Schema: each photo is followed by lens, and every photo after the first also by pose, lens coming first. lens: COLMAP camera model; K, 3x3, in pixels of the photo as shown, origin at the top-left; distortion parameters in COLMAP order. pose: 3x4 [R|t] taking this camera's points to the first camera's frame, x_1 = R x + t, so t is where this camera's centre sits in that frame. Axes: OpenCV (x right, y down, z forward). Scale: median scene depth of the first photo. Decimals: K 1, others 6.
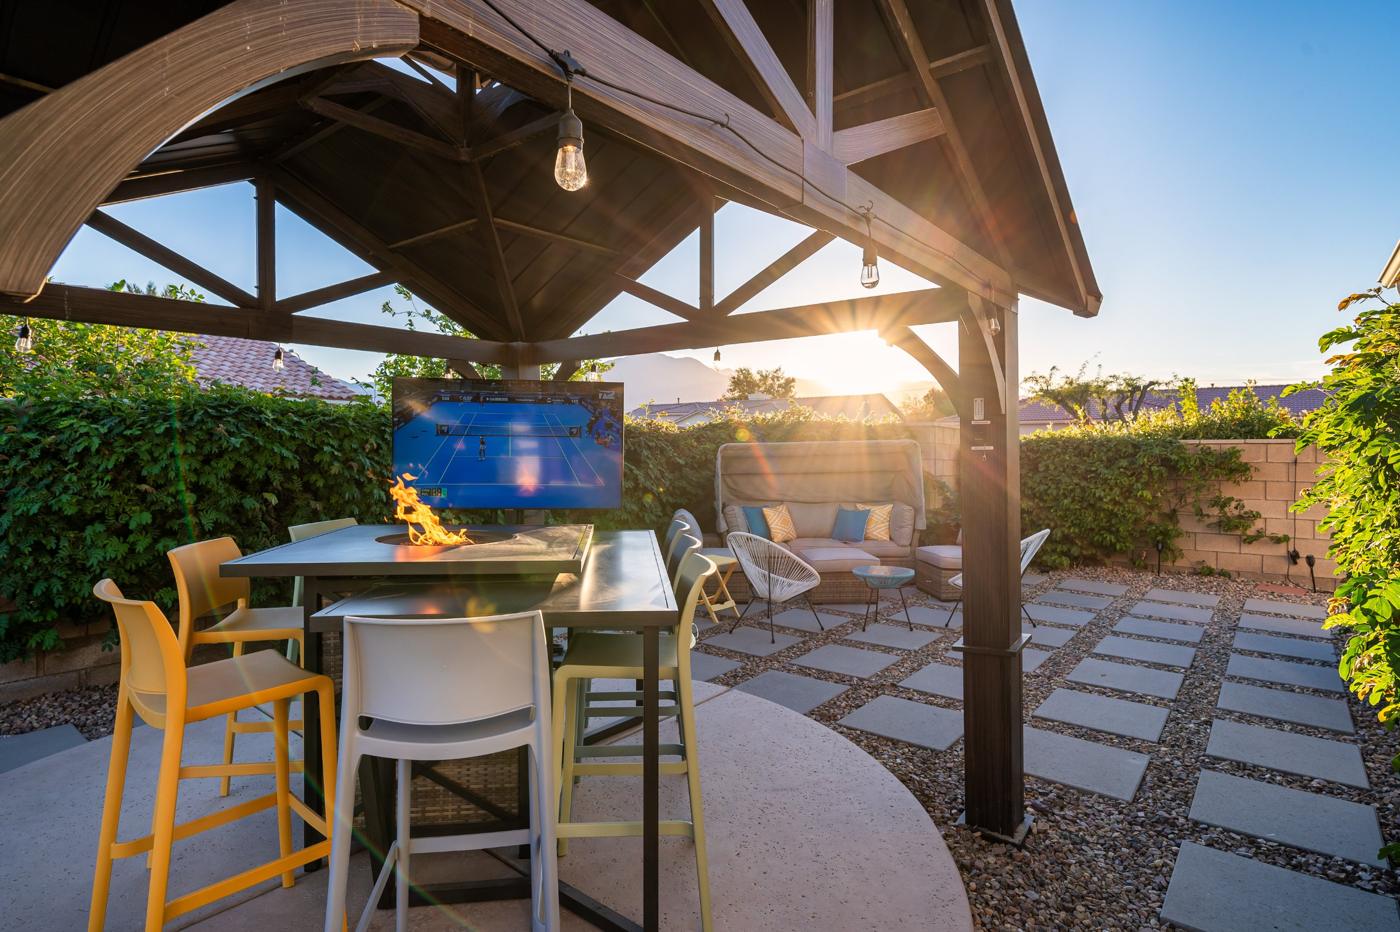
lens RADIAL K [[726.1, 0, 698.4], [0, 726.1, 444.4], [0, 0, 1]] dist [0.000051, -0.000325]
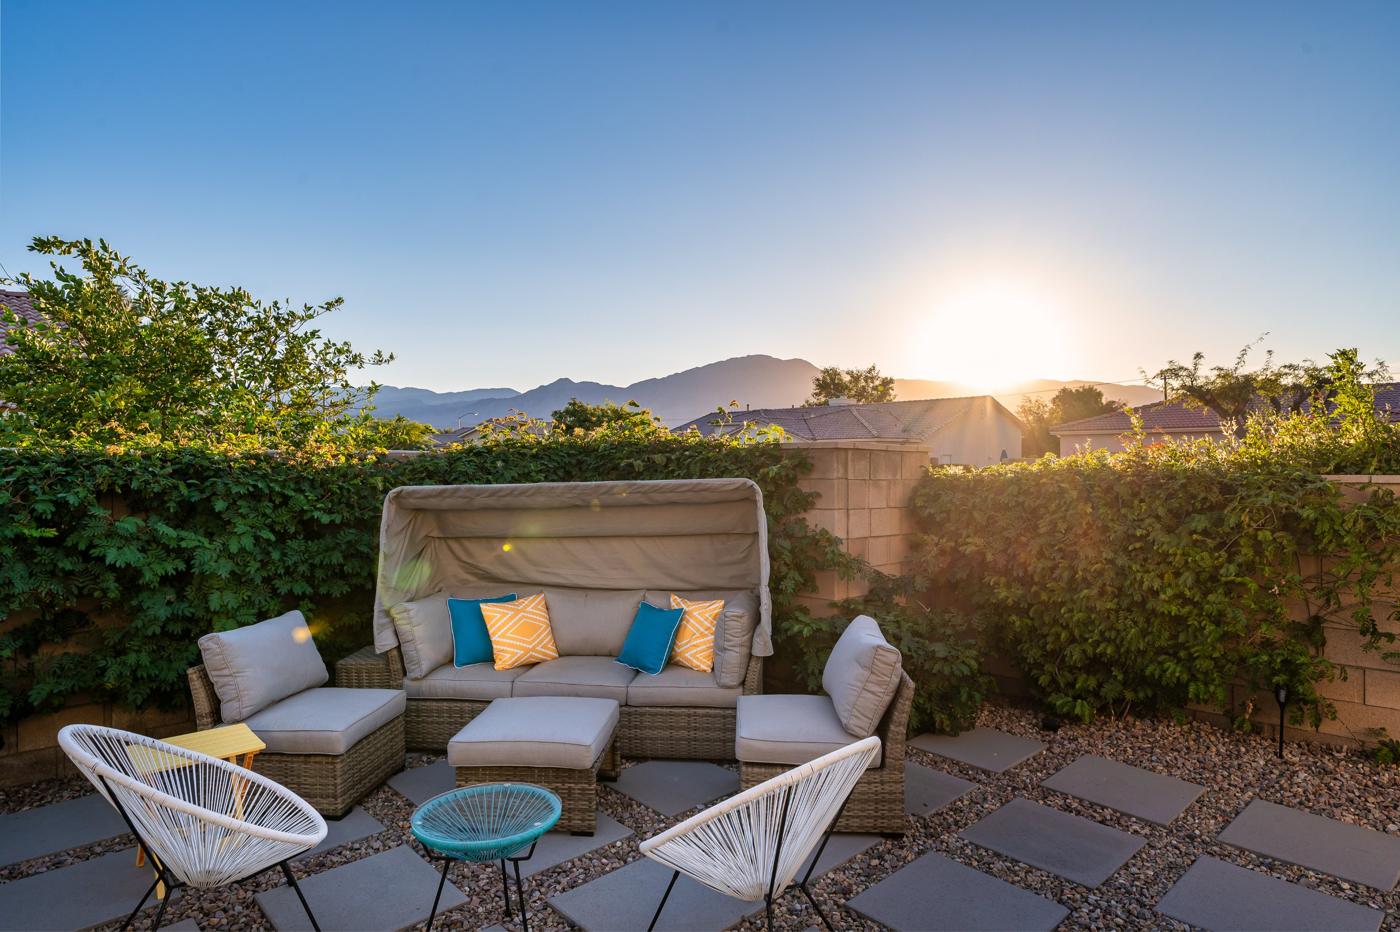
lens RADIAL K [[812.6, 0, 702.8], [0, 812.6, 441.4], [0, 0, 1]] dist [0.004117, 0.001208]
pose [[0.991143, -0.007507, -0.132589, 0.313430], [0.004988, 0.999801, -0.019321, -0.020141], [0.132708, 0.018489, 0.990983, 0.390434]]
